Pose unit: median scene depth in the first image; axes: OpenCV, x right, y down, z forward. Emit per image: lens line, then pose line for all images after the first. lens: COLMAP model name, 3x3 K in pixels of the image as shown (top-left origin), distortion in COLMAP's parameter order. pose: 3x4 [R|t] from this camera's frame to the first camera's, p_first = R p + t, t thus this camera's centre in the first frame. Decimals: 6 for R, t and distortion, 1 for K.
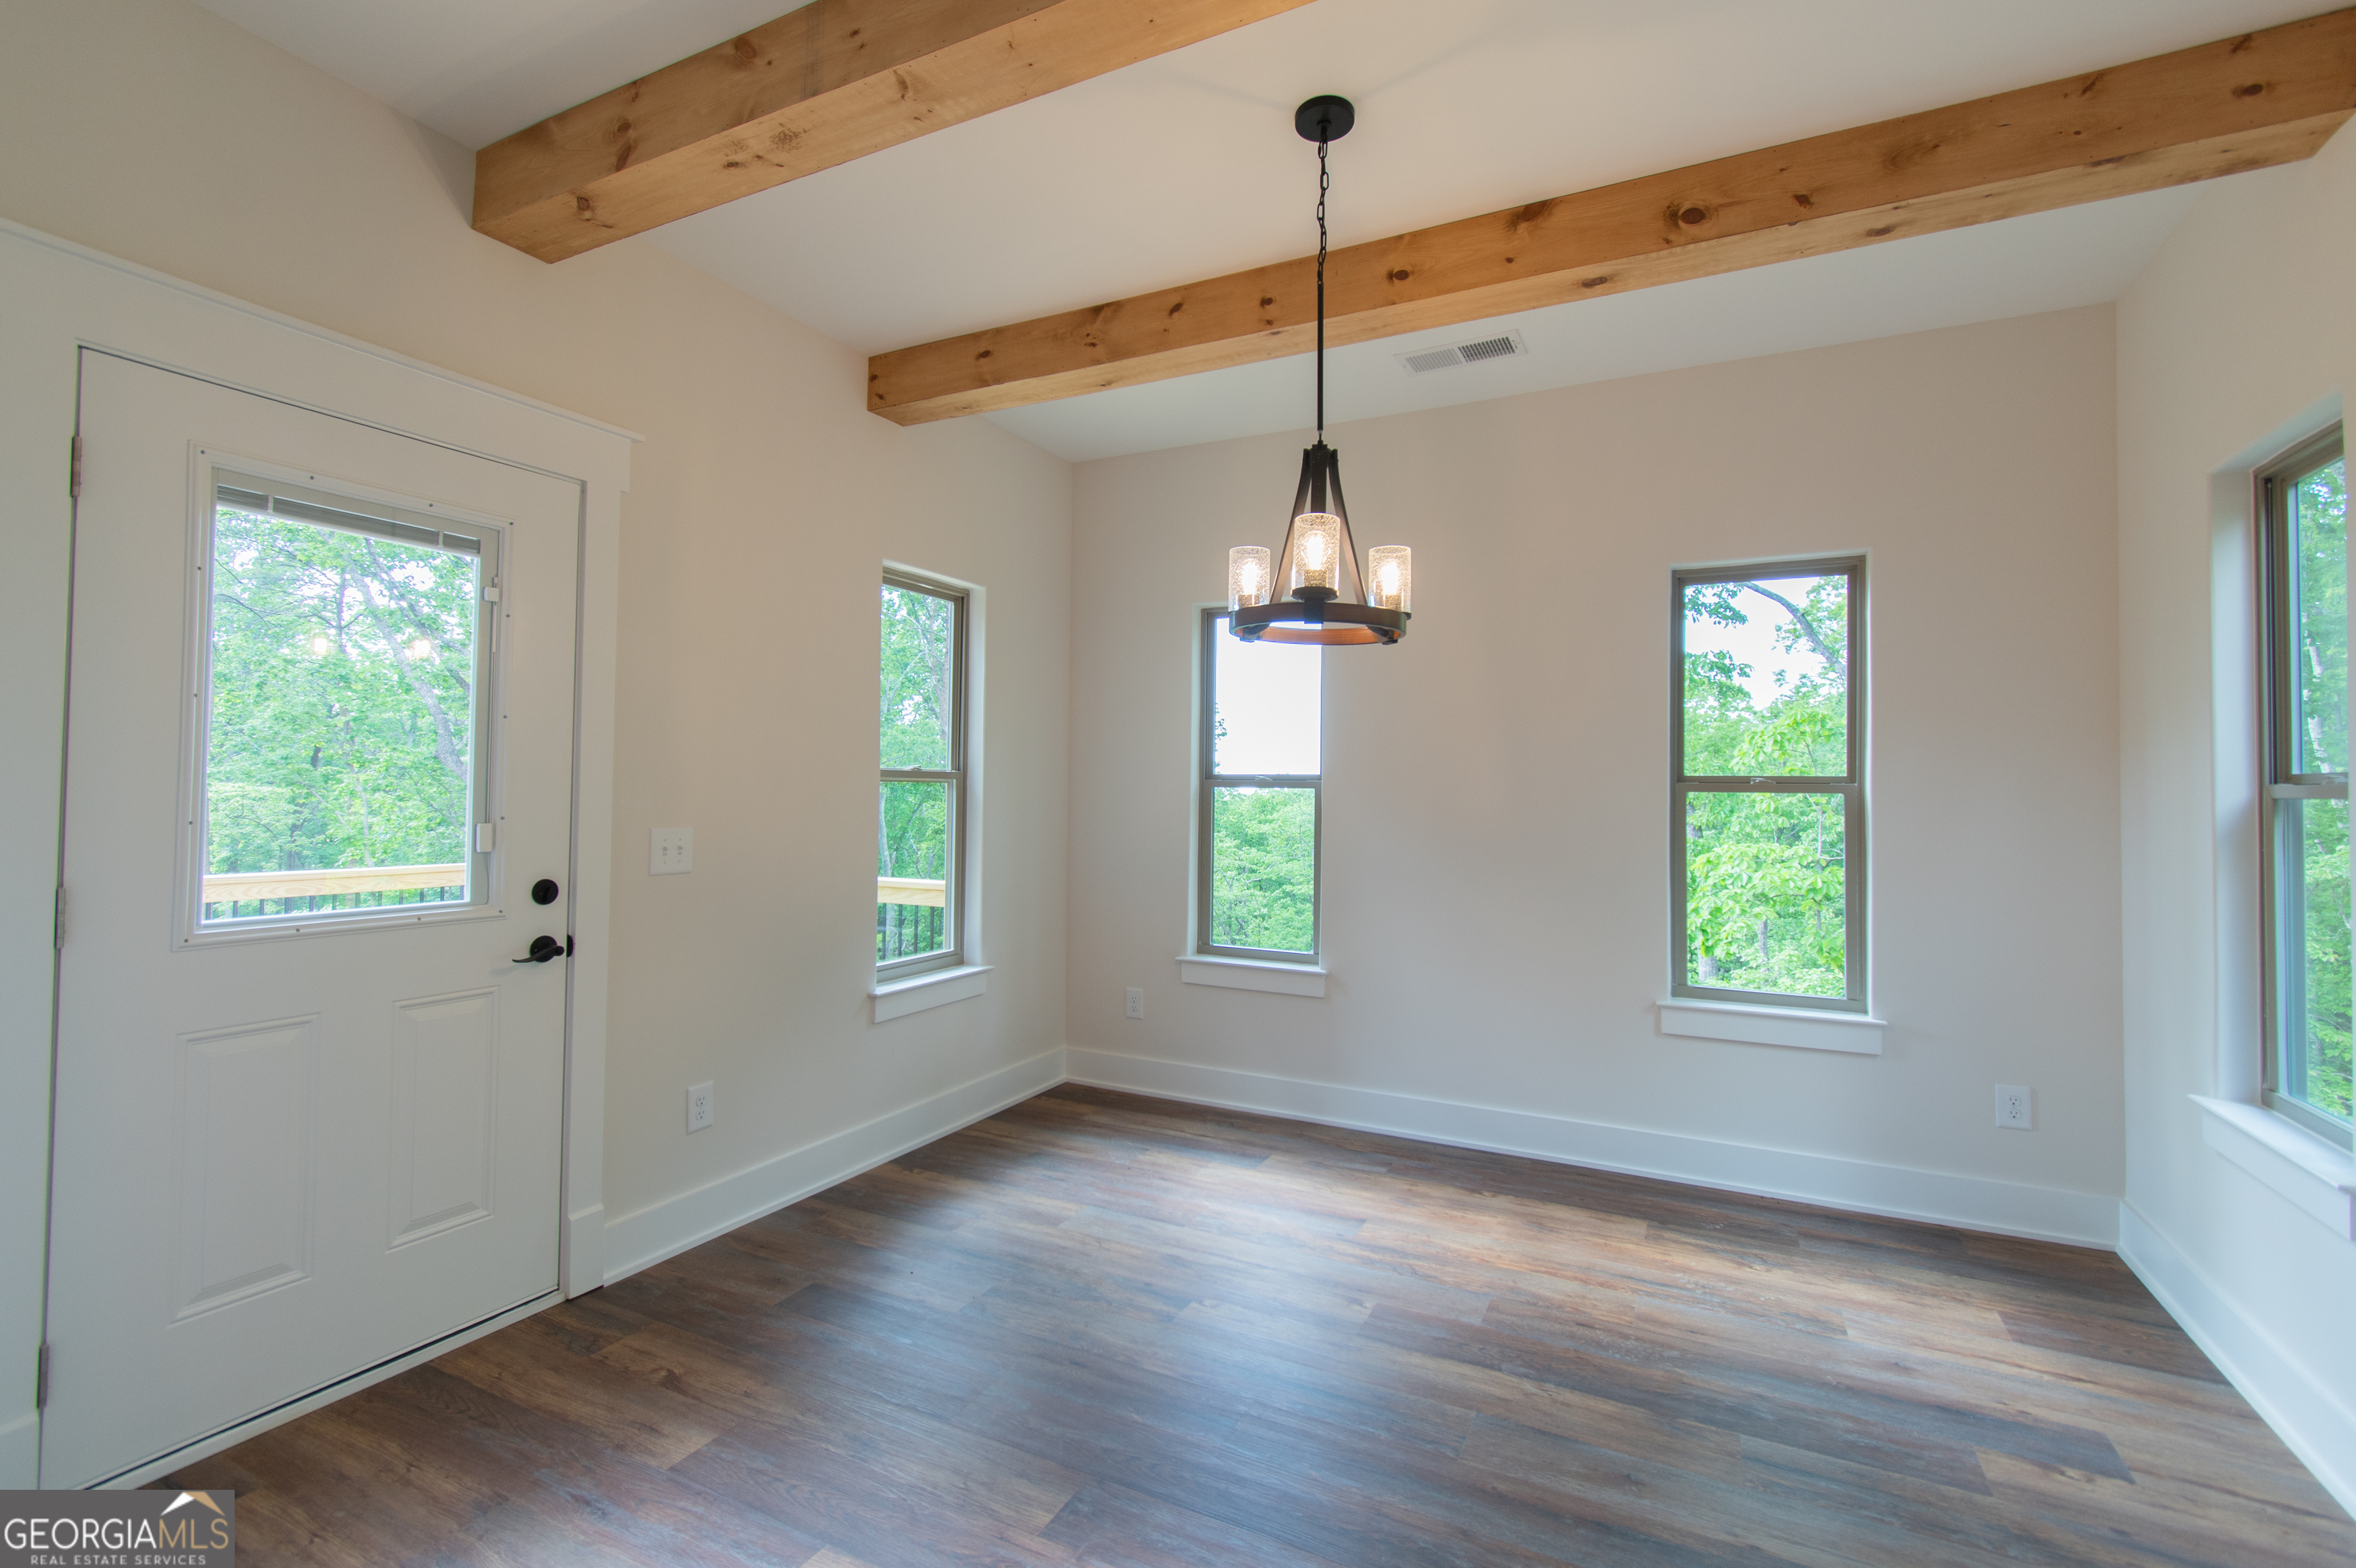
lens RADIAL K [[1050.8, 0, 1182.7], [0, 1050.8, 769.2], [0, 0, 1]] dist [0.002697, 0.001156]
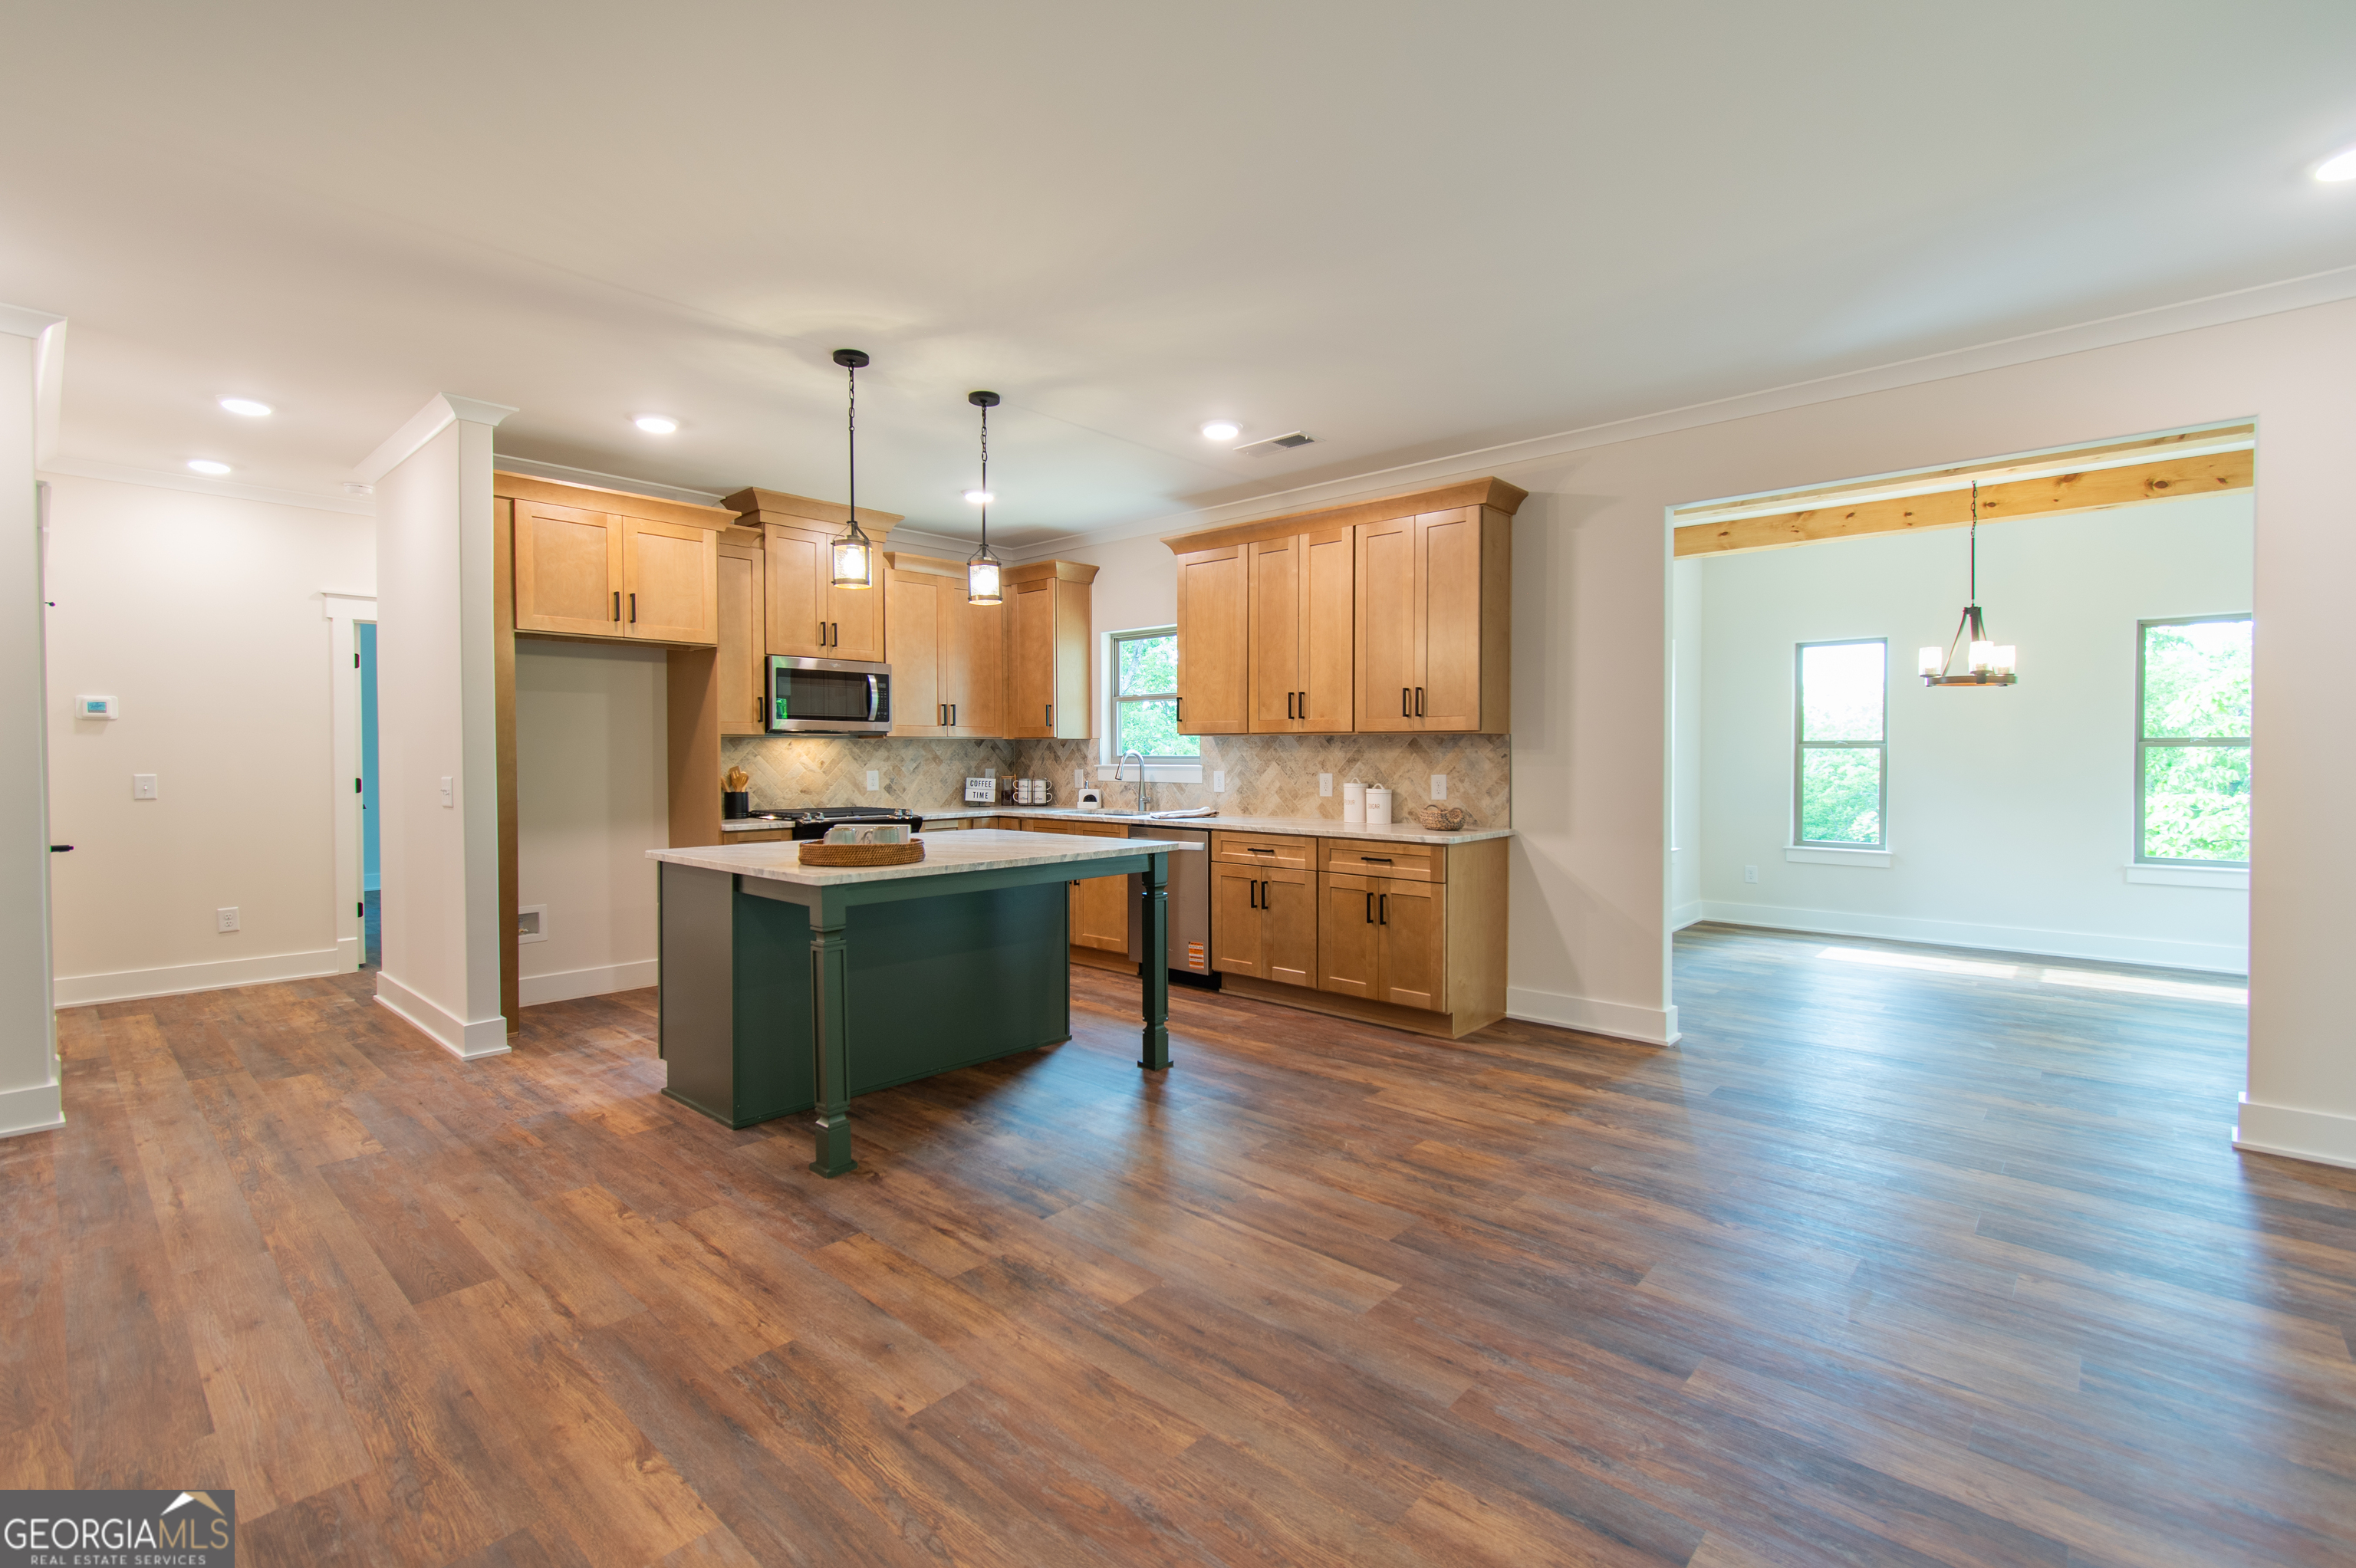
lens RADIAL K [[1050.8, 0, 1182.7], [0, 1050.8, 769.2], [0, 0, 1]] dist [0.002697, 0.001156]
pose [[0.964655, -0.008495, -0.263378, -0.637538], [0.017538, 0.999334, 0.032000, -0.027897], [0.262931, -0.035488, 0.964162, -1.176463]]
